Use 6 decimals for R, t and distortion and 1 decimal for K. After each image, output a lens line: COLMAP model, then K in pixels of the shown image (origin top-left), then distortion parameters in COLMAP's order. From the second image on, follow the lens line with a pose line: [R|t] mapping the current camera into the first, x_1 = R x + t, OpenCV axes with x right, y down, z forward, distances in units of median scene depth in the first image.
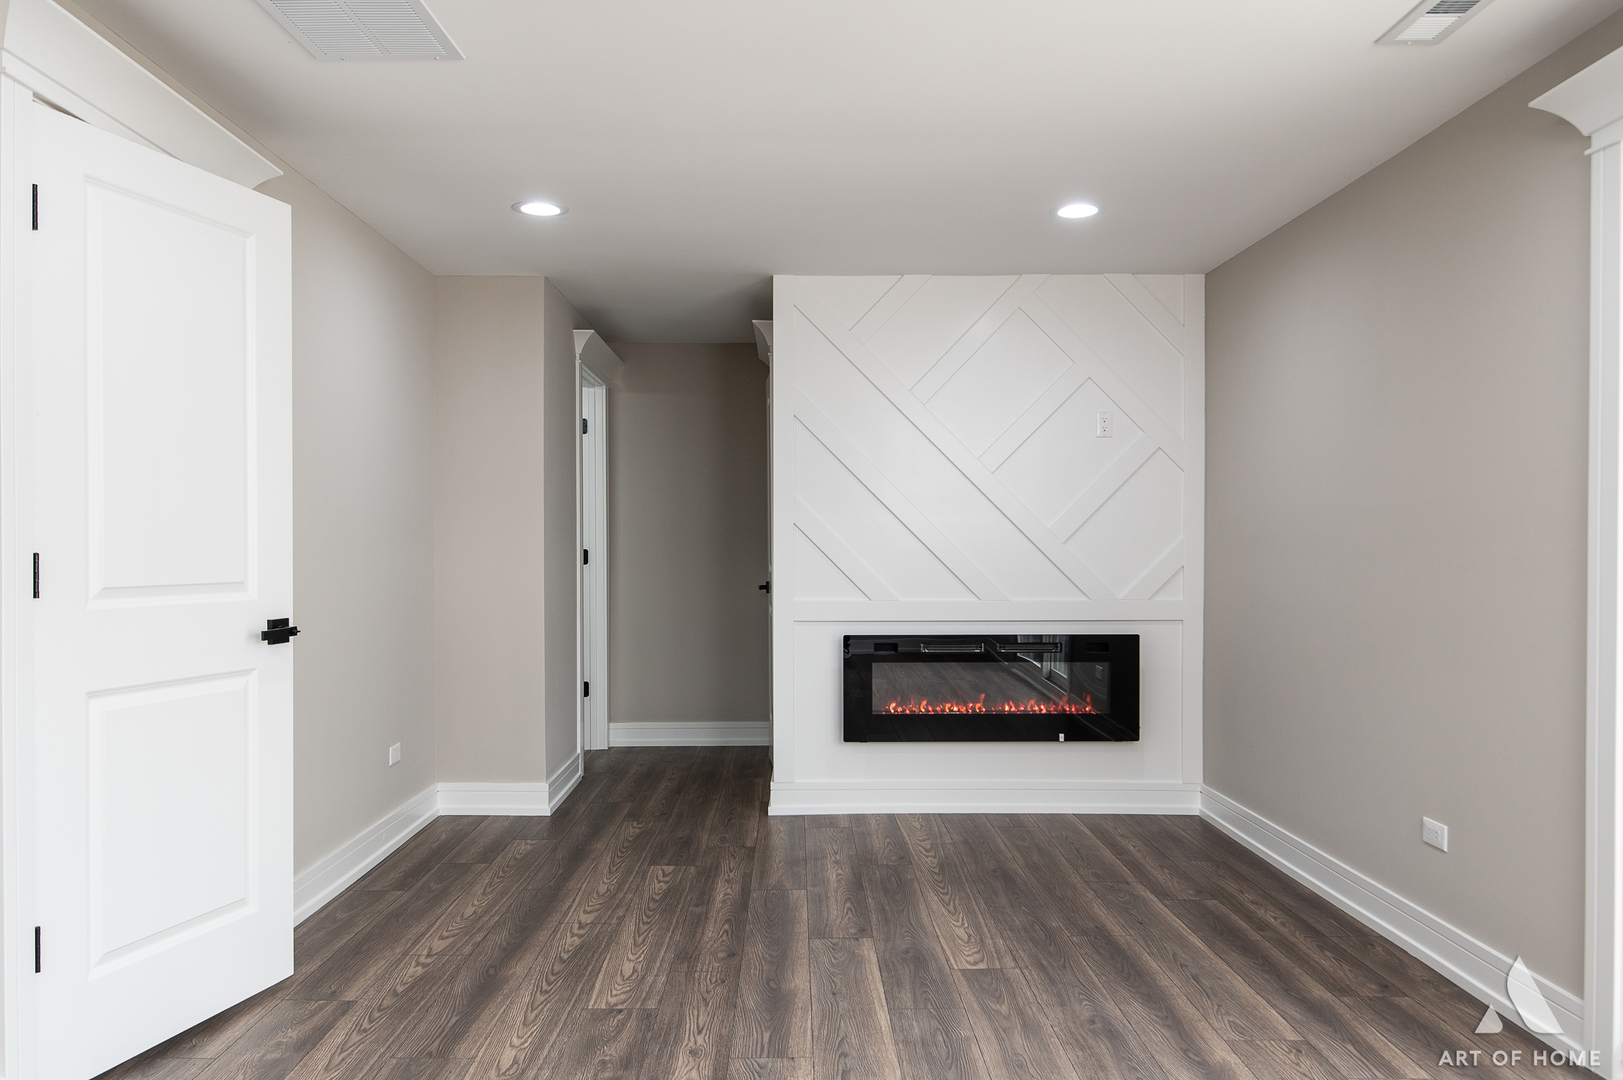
lens RADIAL K [[1173.8, 0, 782.9], [0, 1173.8, 548.3], [0, 0, 1]] dist [0.005409, -0.002246]
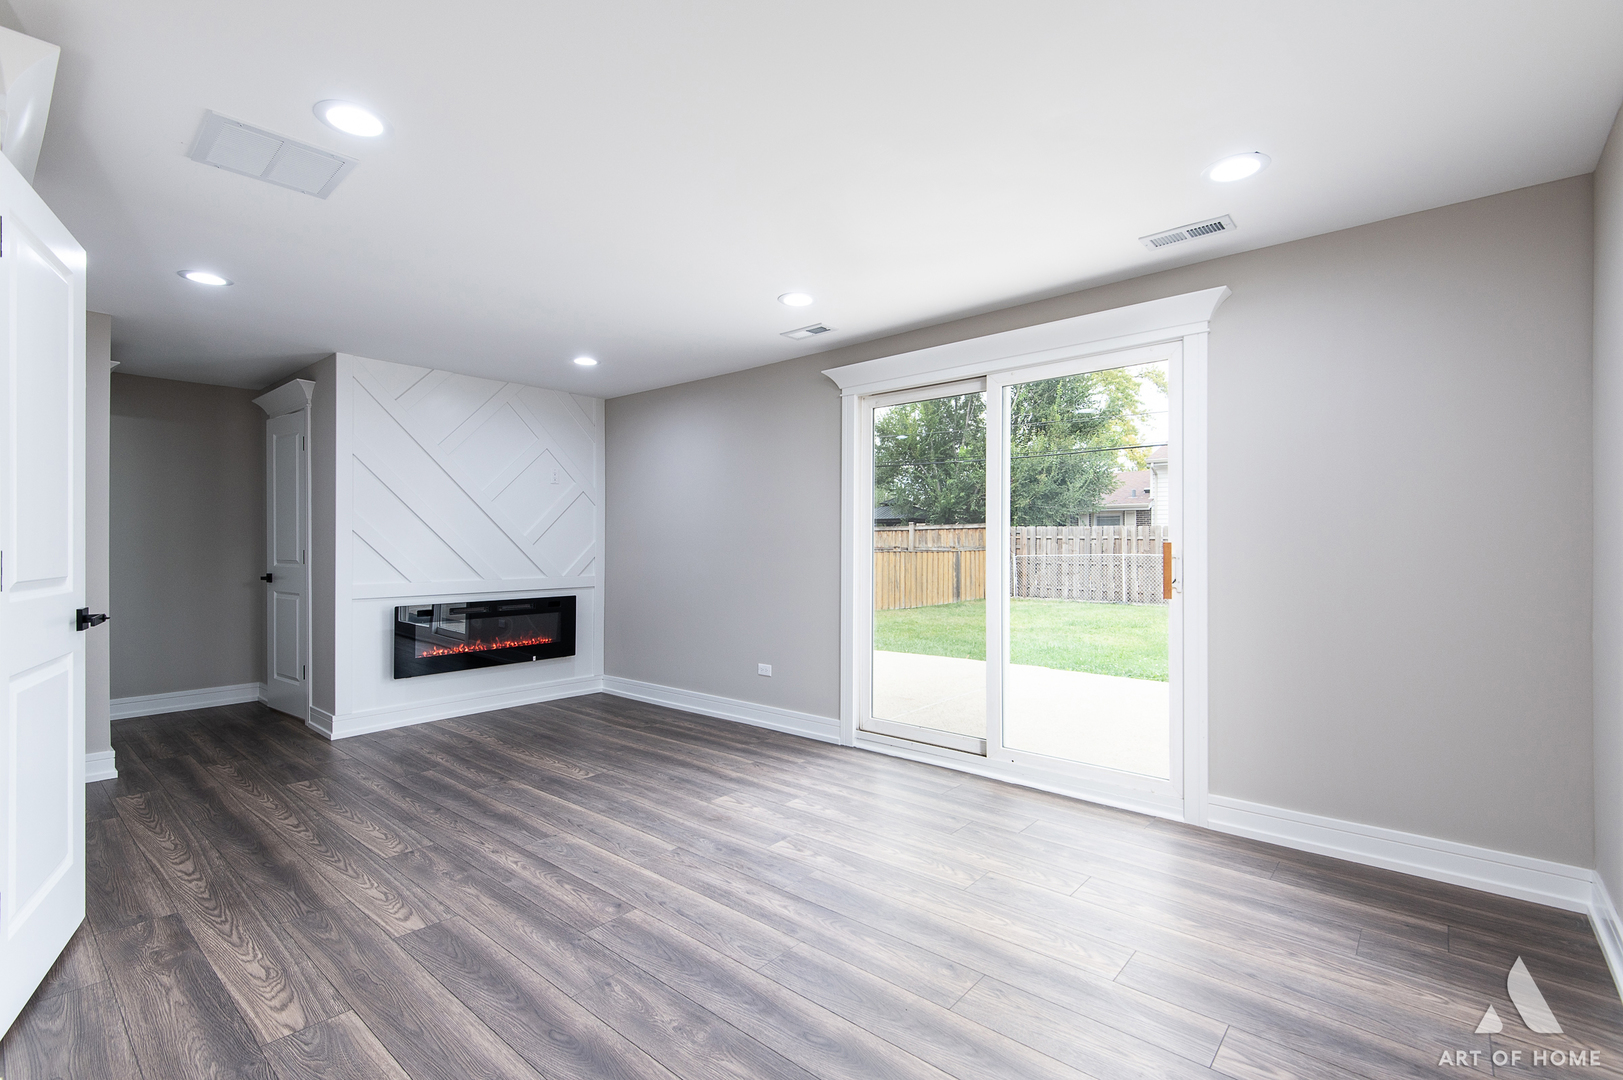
lens RADIAL K [[739.5, 0, 821.5], [0, 739.5, 537.8], [0, 0, 1]] dist [0.026750, -0.013676]
pose [[0.649061, 0.007083, 0.760704, -0.450485], [0.004292, 0.999907, -0.012973, 0.002704], [-0.760724, 0.011685, 0.648970, -0.027339]]
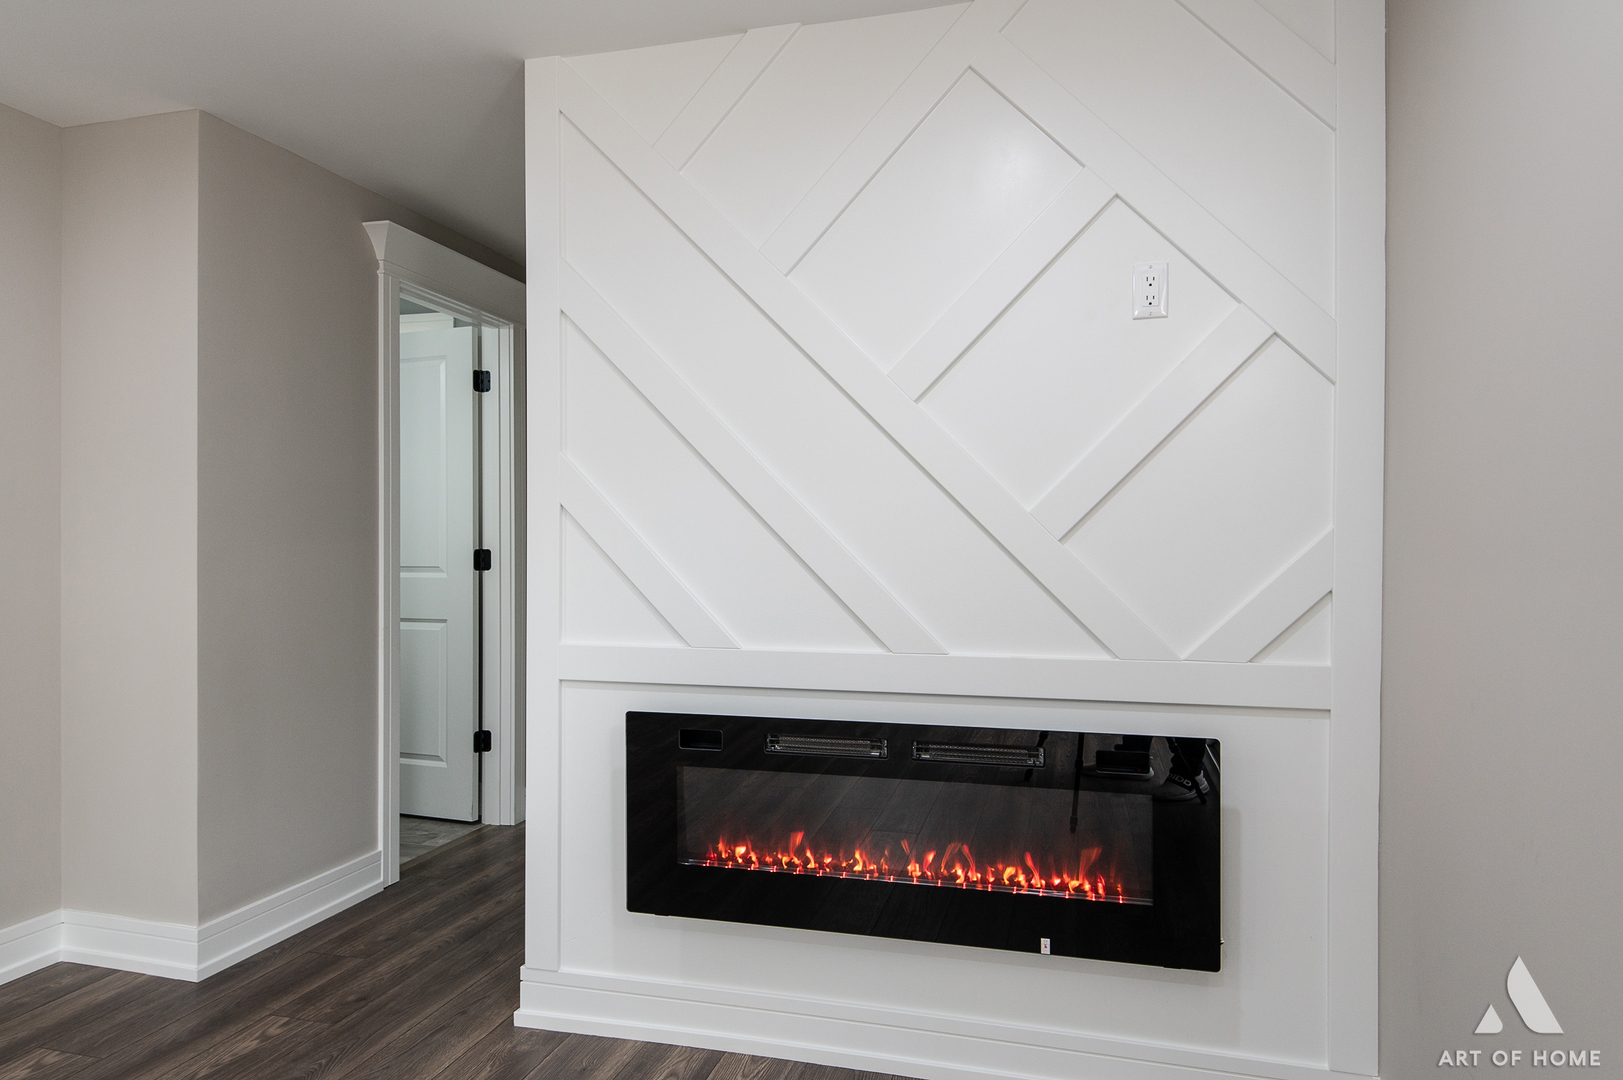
lens RADIAL K [[1082.0, 0, 799.5], [0, 1082.0, 548.3], [0, 0, 1]] dist [0.000951, -0.000676]
pose [[0.959778, 0.003449, -0.280738, 0.380052], [-0.005834, 0.999954, -0.007661, 0.004220], [0.280698, 0.008991, 0.959754, 0.787186]]
